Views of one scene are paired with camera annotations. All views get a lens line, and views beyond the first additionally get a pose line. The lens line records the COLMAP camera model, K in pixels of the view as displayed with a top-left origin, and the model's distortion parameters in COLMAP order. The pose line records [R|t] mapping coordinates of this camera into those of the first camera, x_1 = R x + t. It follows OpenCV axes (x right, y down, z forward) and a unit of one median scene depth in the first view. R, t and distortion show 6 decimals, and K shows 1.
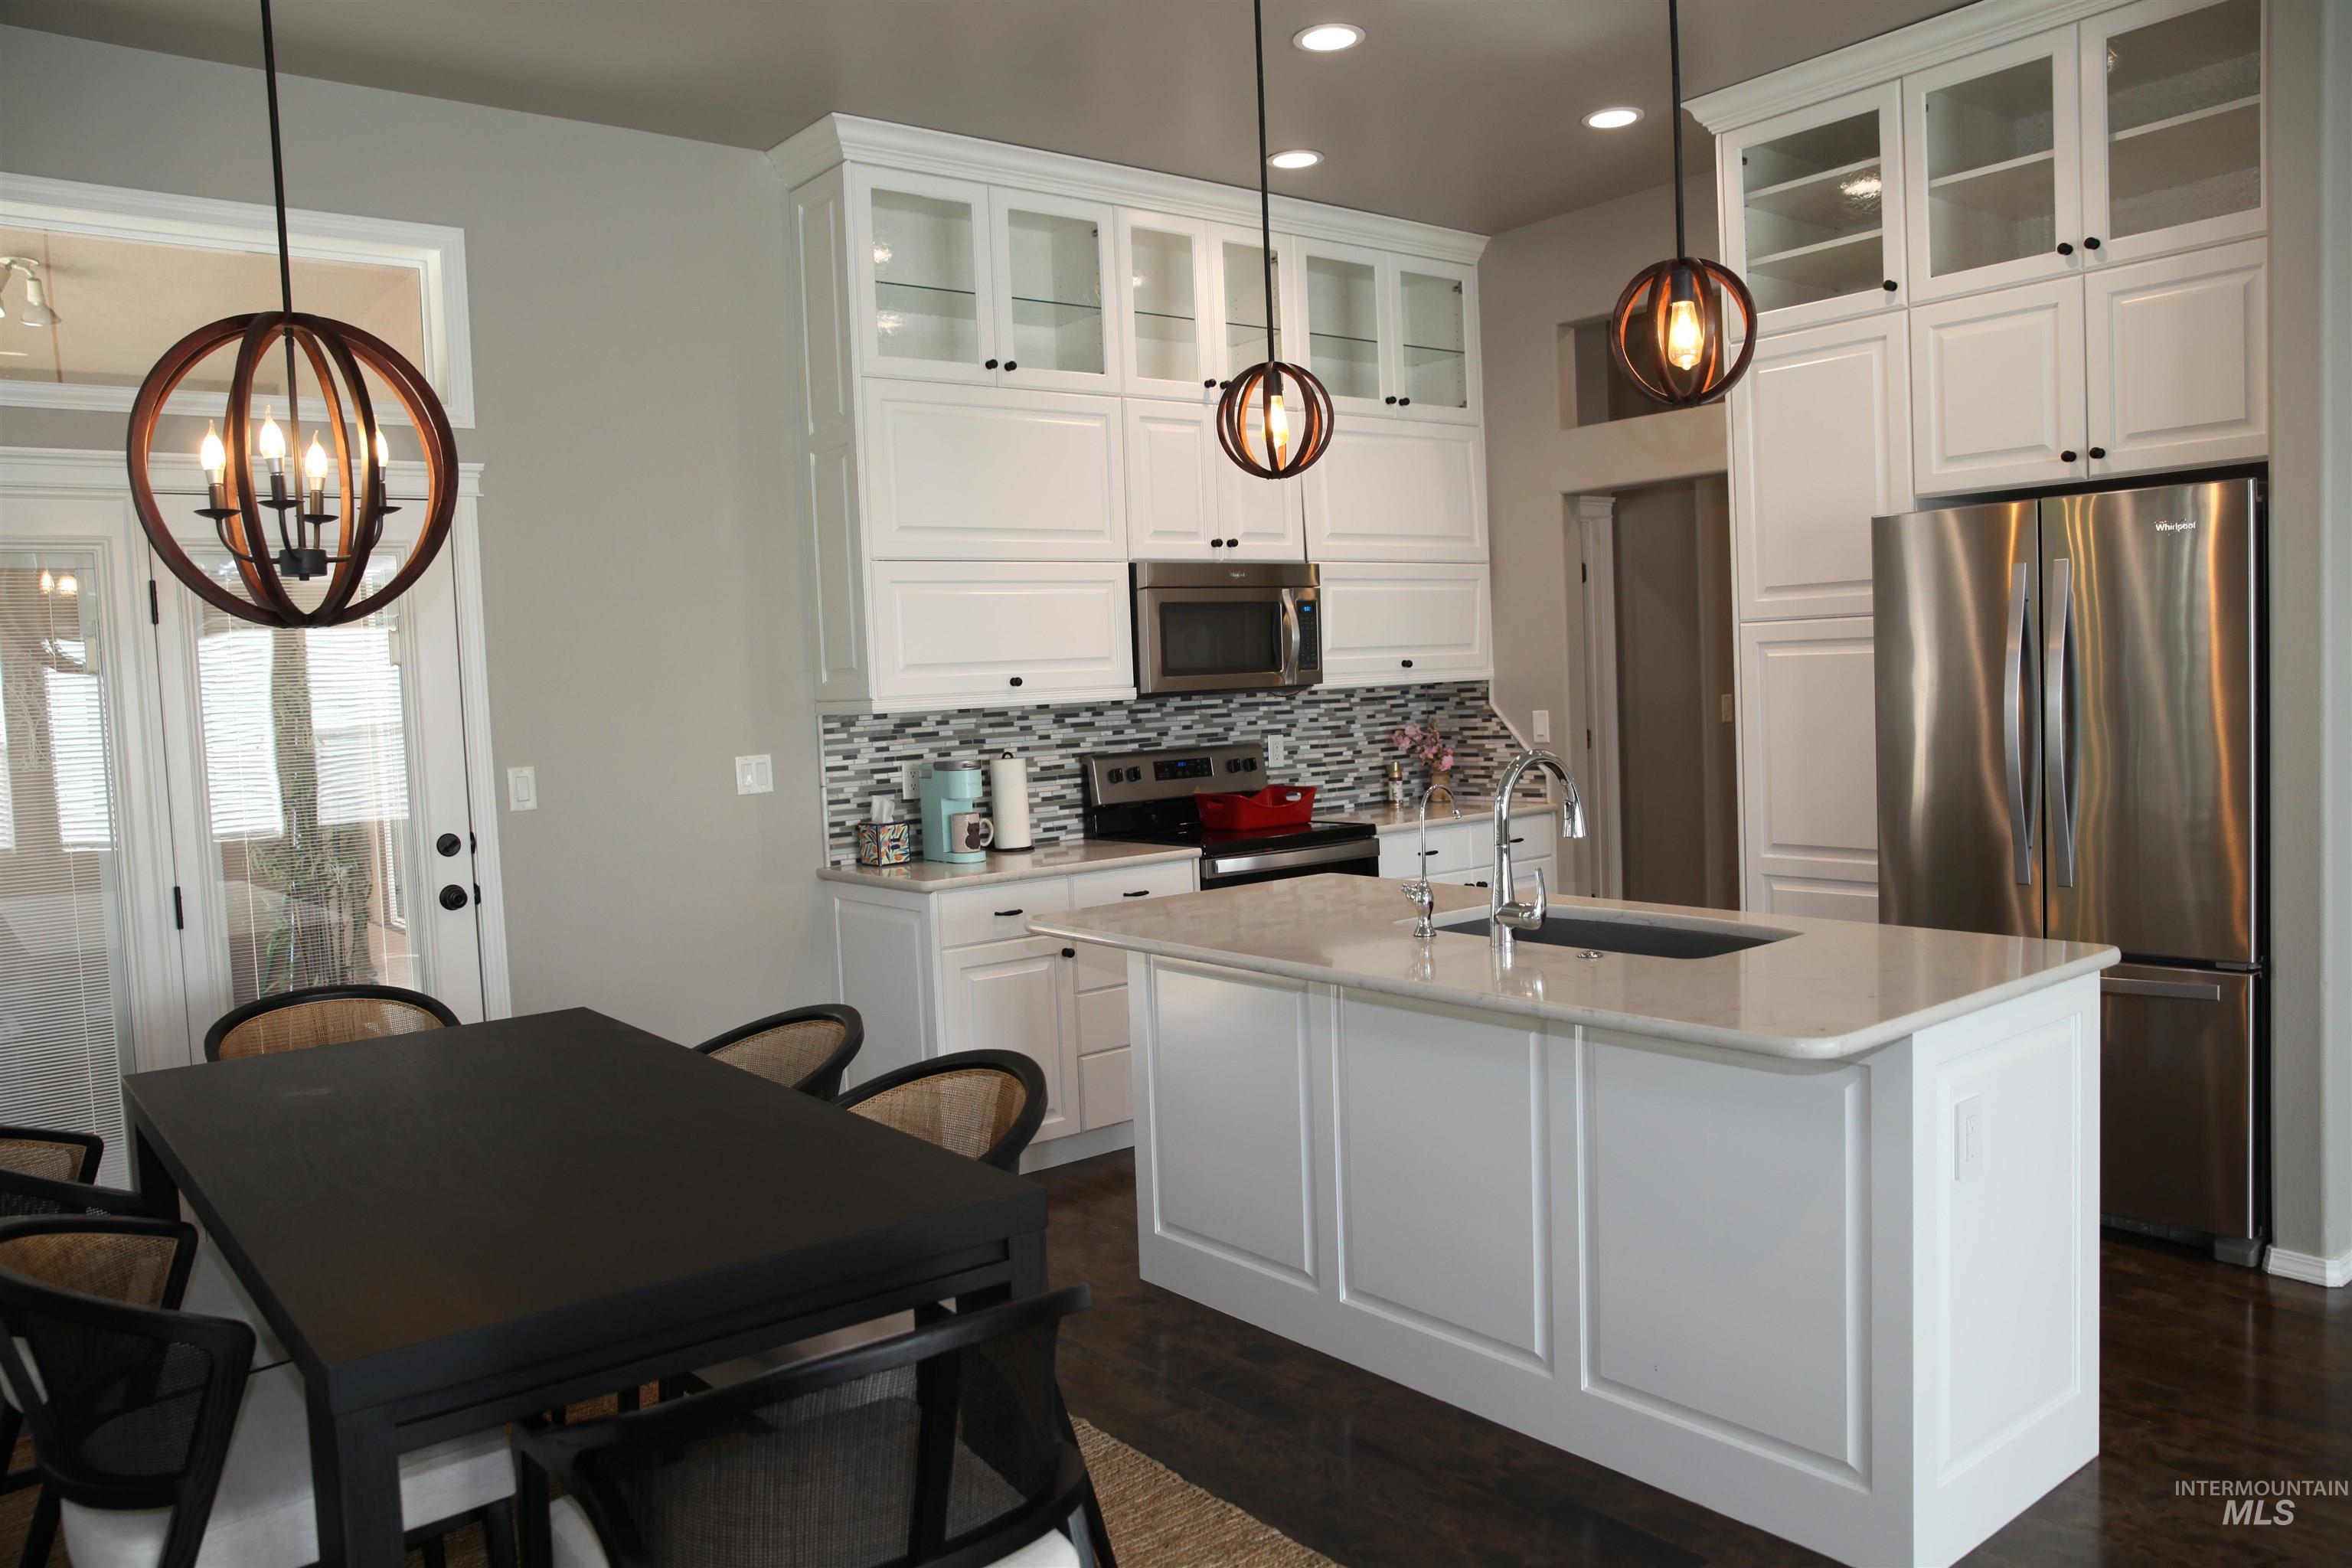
lens RADIAL K [[1716.8, 0, 1176.0], [0, 1716.8, 784.0], [0, 0, 1]] dist [-0.080560, -0.002194]
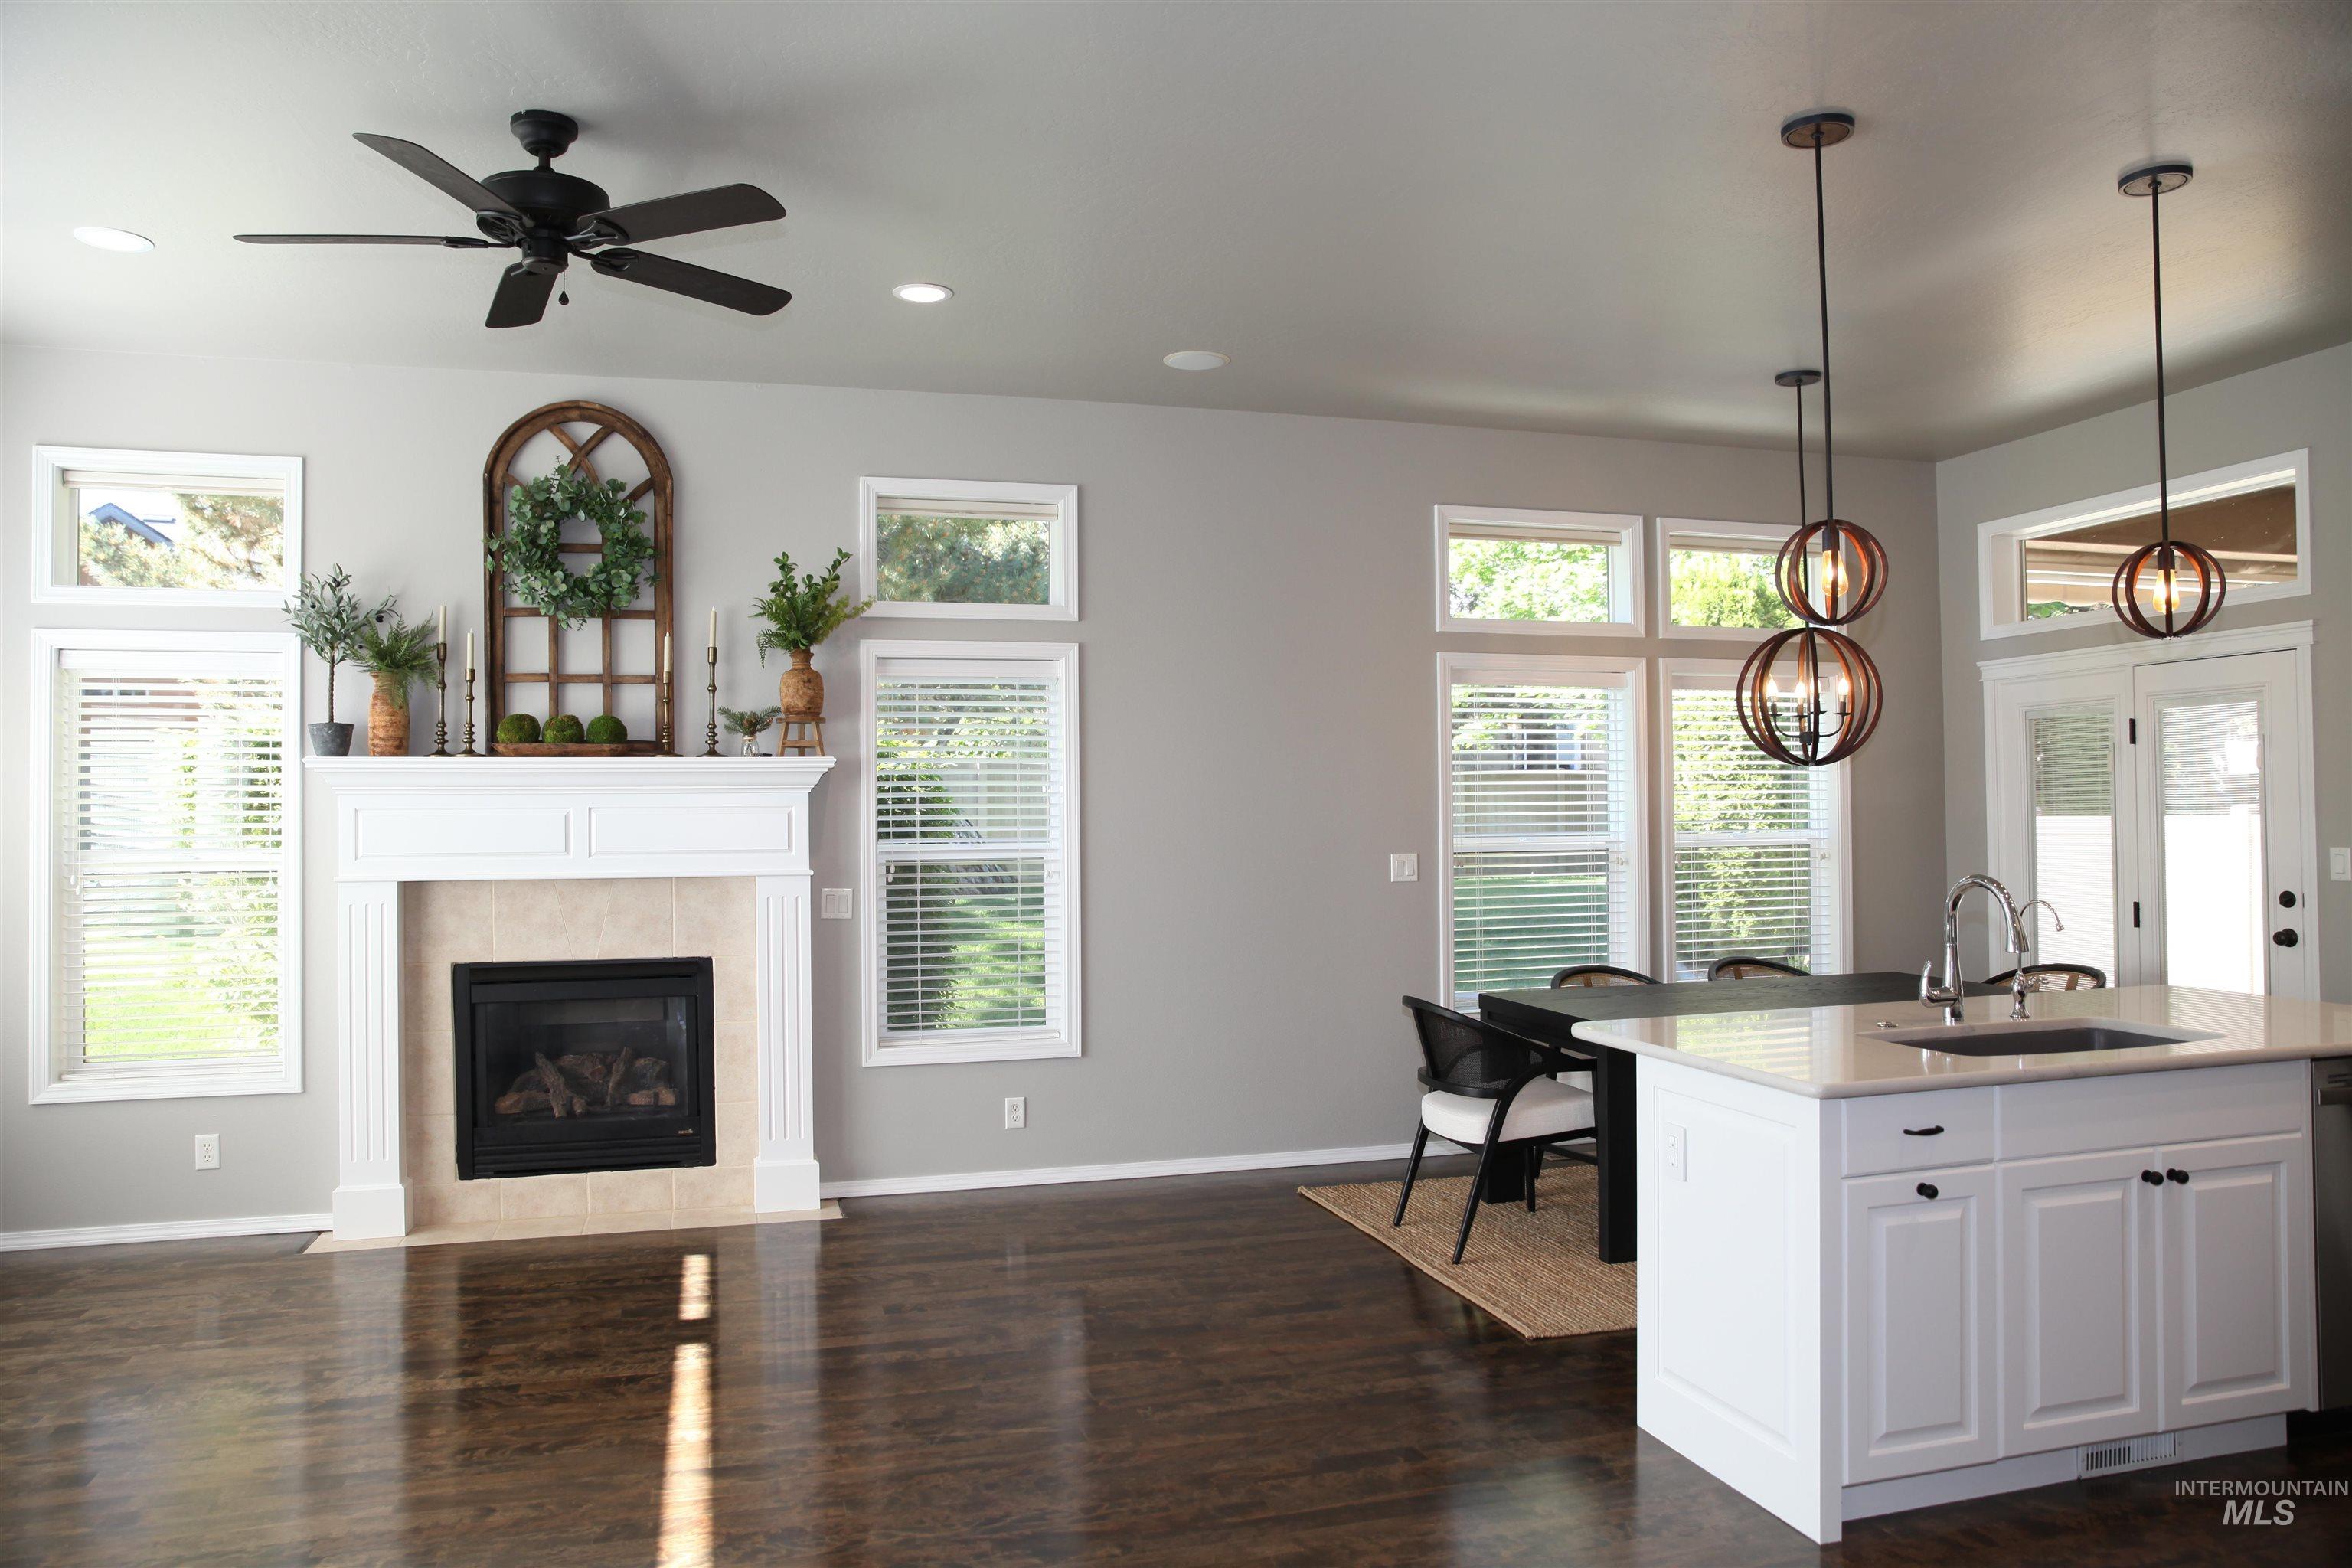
lens RADIAL K [[1603.8, 0, 1176.0], [0, 1603.8, 784.0], [0, 0, 1]] dist [-0.107263, 0.077357]
pose [[-0.370712, 0.031199, -0.928224, 0.924429], [-0.032209, 0.998403, 0.046422, -0.075416], [0.928189, 0.047107, -0.369115, 0.533851]]
